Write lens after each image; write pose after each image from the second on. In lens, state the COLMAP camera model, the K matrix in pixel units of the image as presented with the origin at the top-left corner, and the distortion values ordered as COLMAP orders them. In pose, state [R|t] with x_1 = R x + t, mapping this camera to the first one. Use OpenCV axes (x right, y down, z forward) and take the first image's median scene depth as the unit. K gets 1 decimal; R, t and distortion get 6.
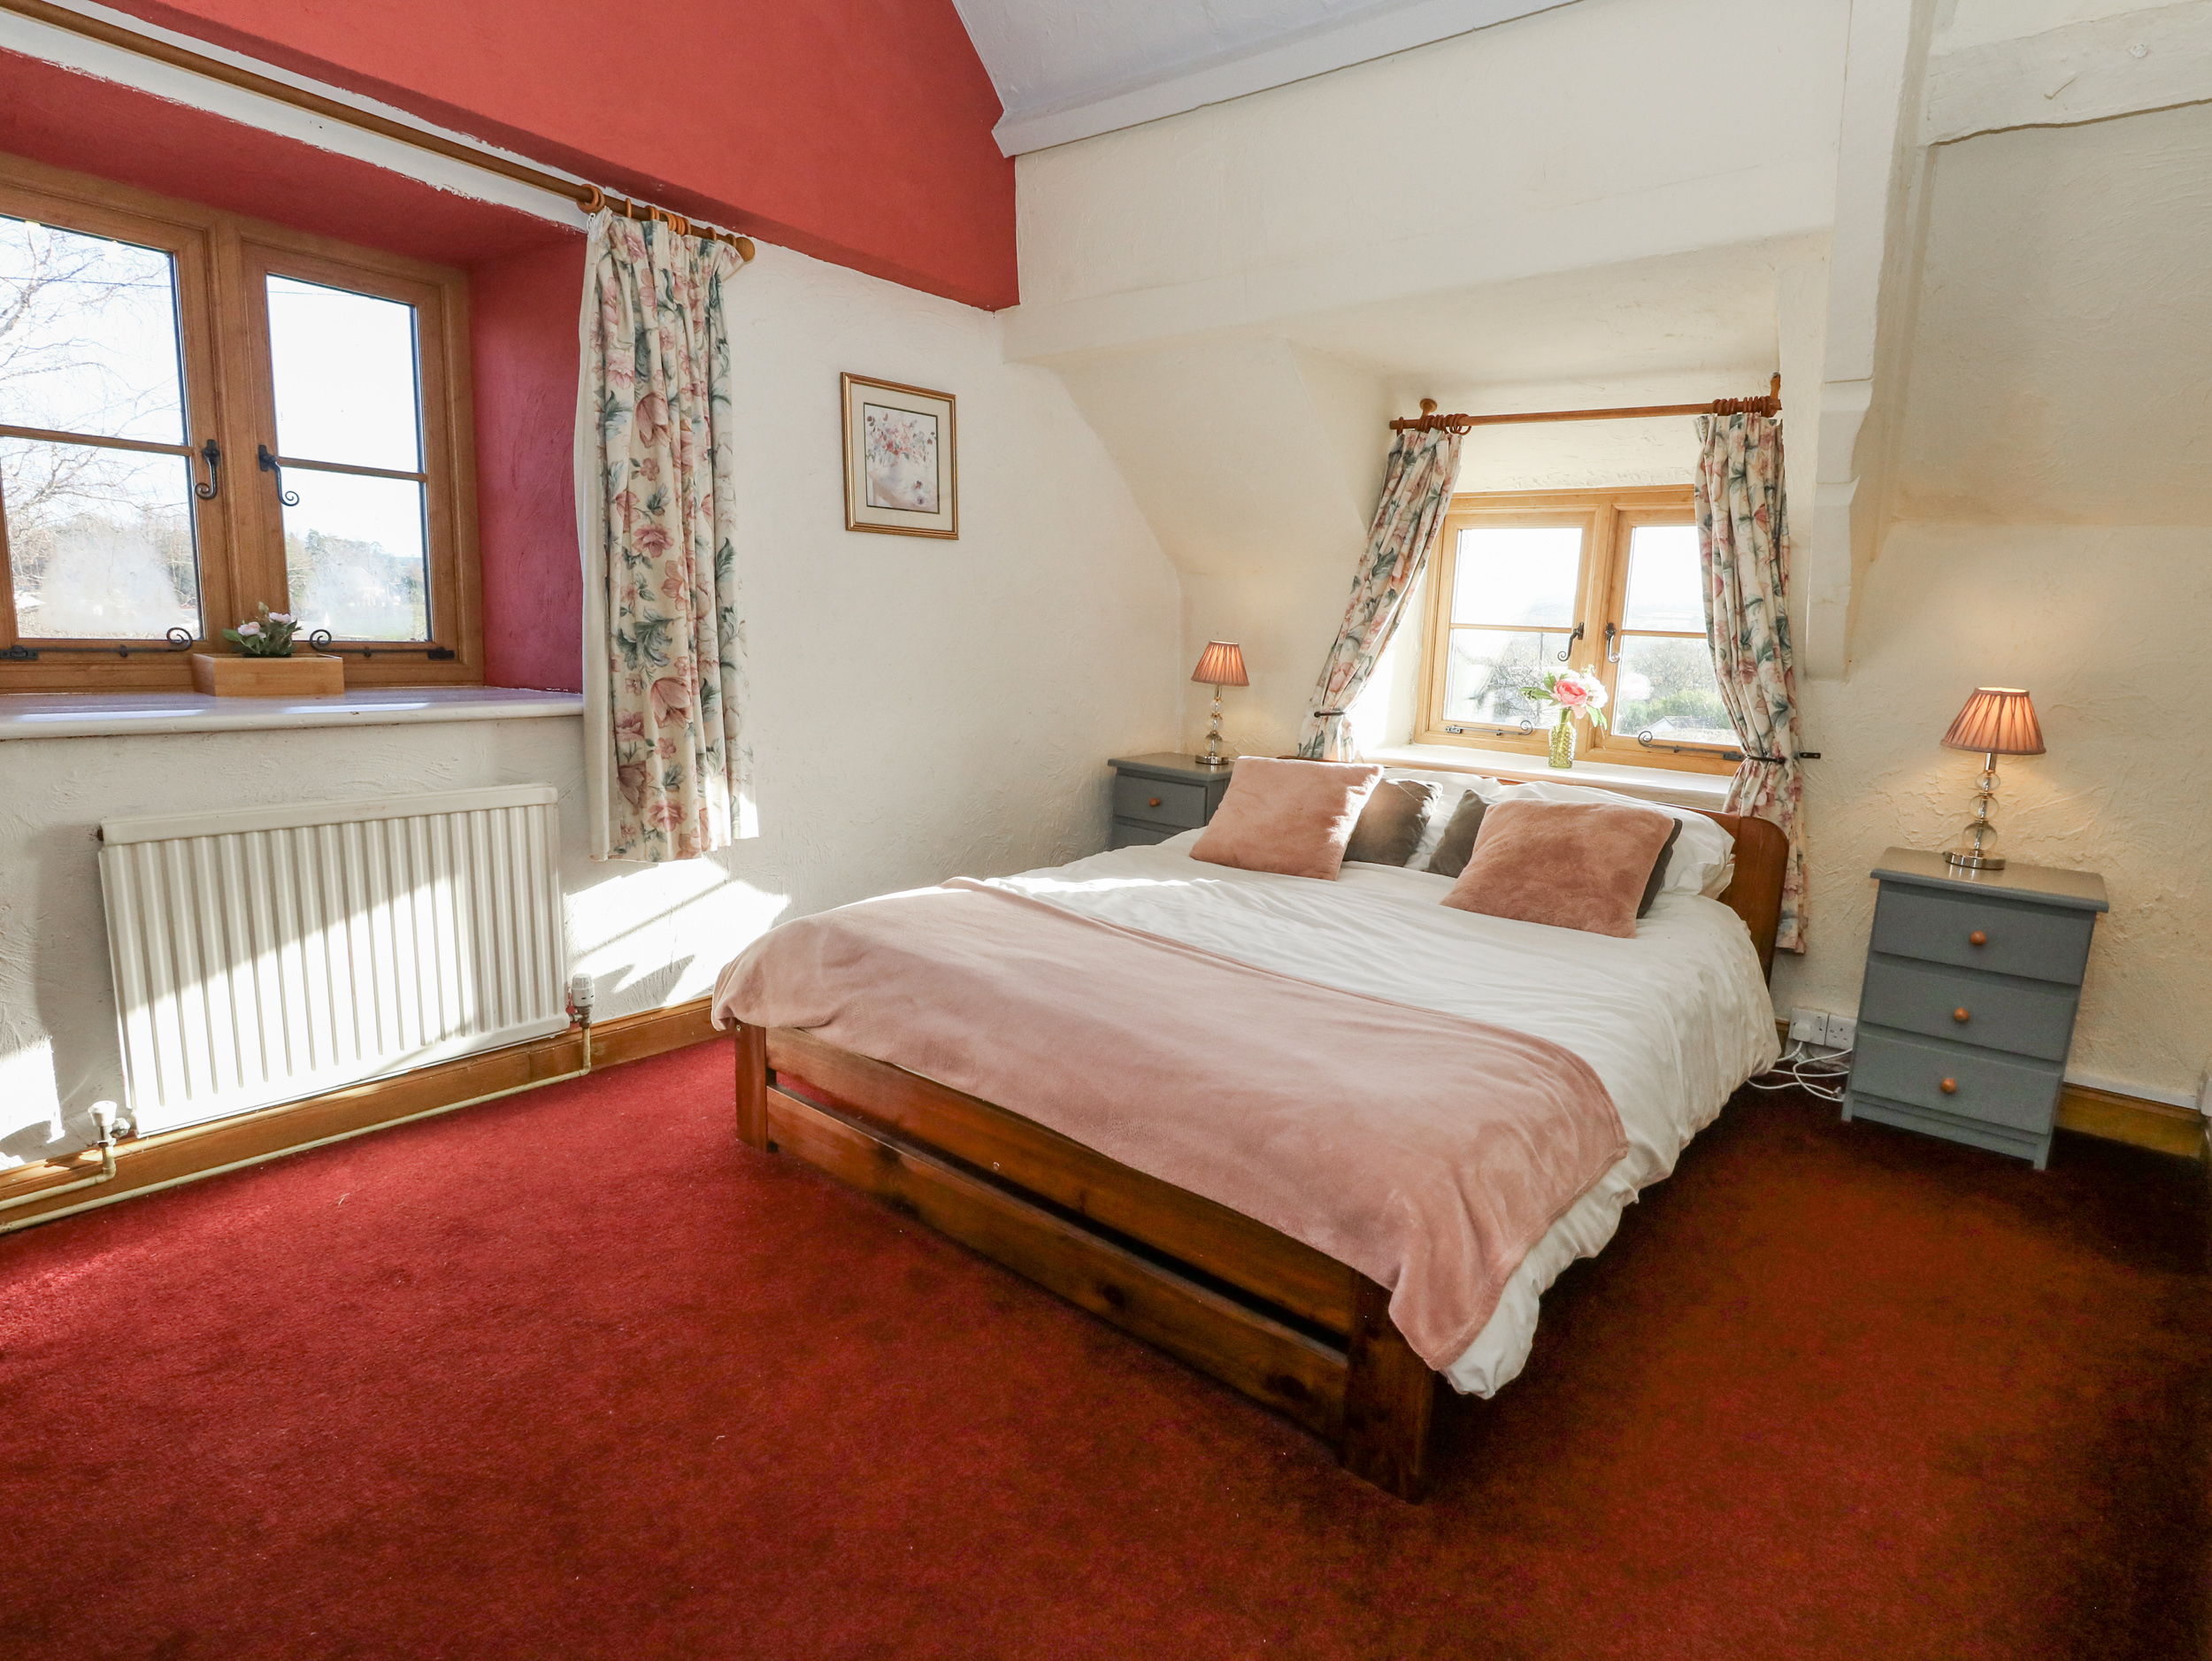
lens RADIAL K [[1164.9, 0, 1127.2], [0, 1164.9, 817.7], [0, 0, 1]] dist [-0.005972, -0.001580]
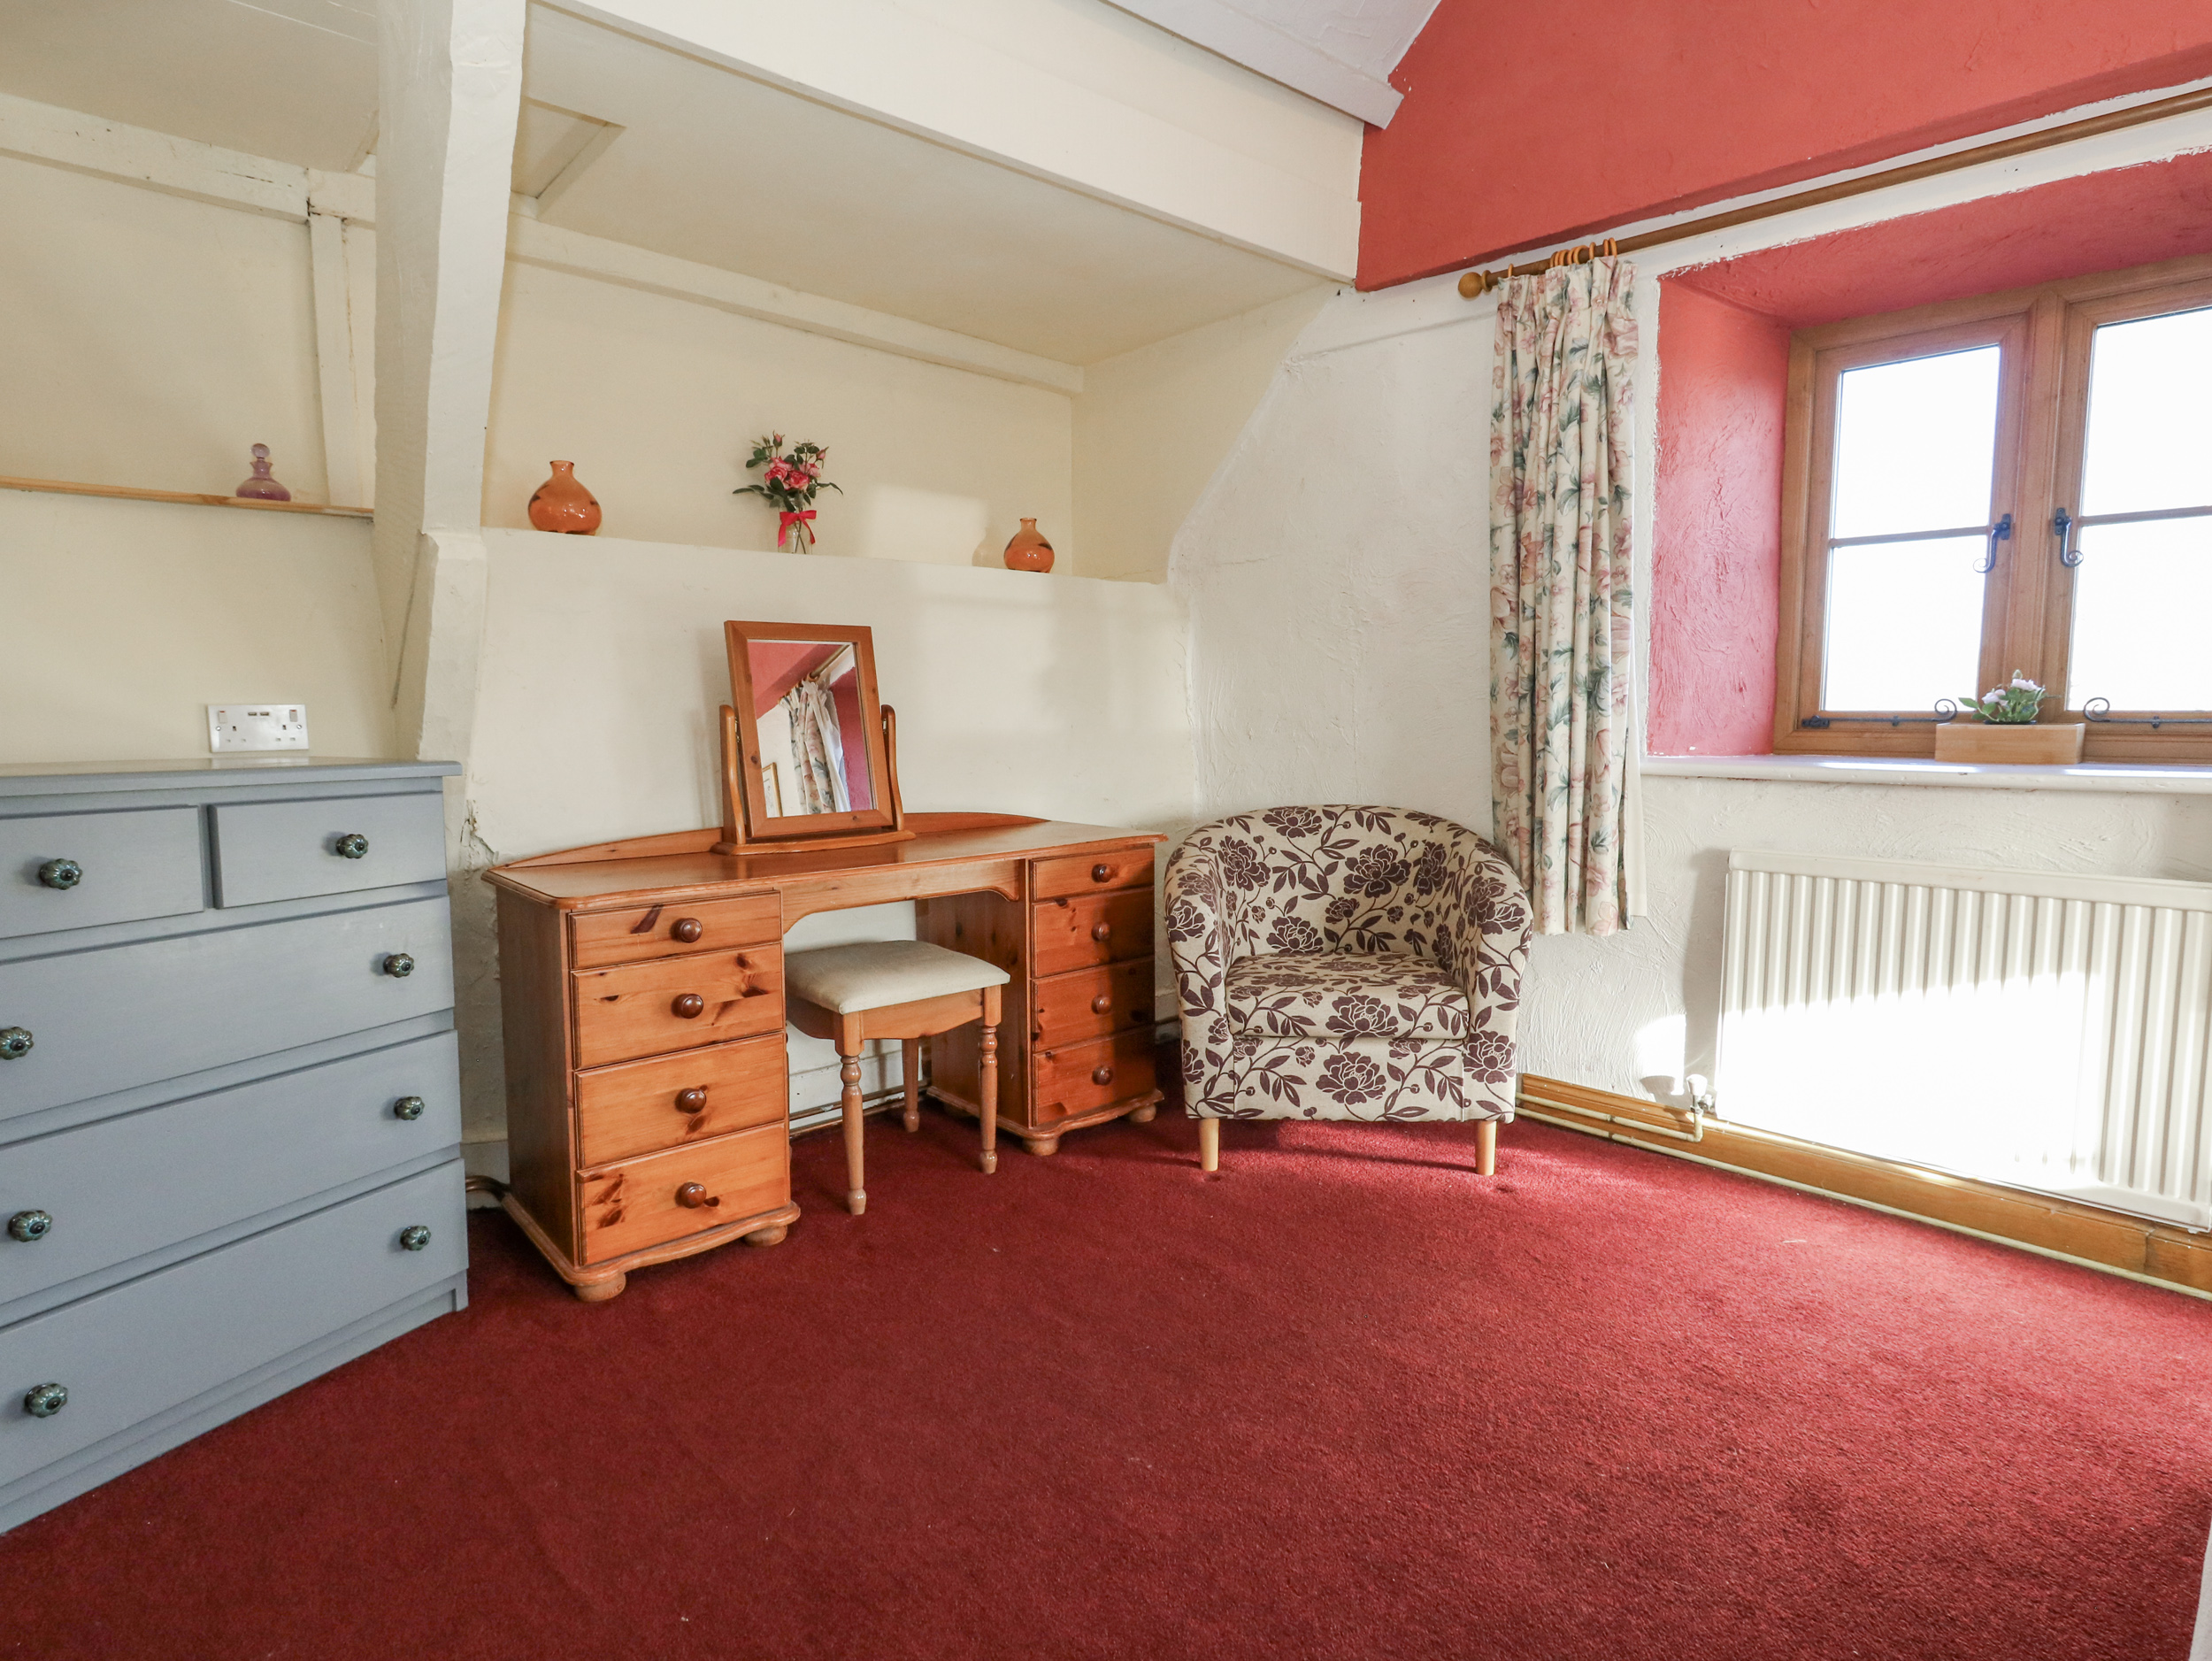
lens RADIAL K [[1164.9, 0, 1127.2], [0, 1164.9, 817.7], [0, 0, 1]] dist [-0.005972, -0.001580]
pose [[-0.132966, 0.047982, -0.989959, 0.328900], [-0.167529, 0.983367, 0.070165, -0.007171], [0.976859, 0.175176, -0.122716, 0.418751]]
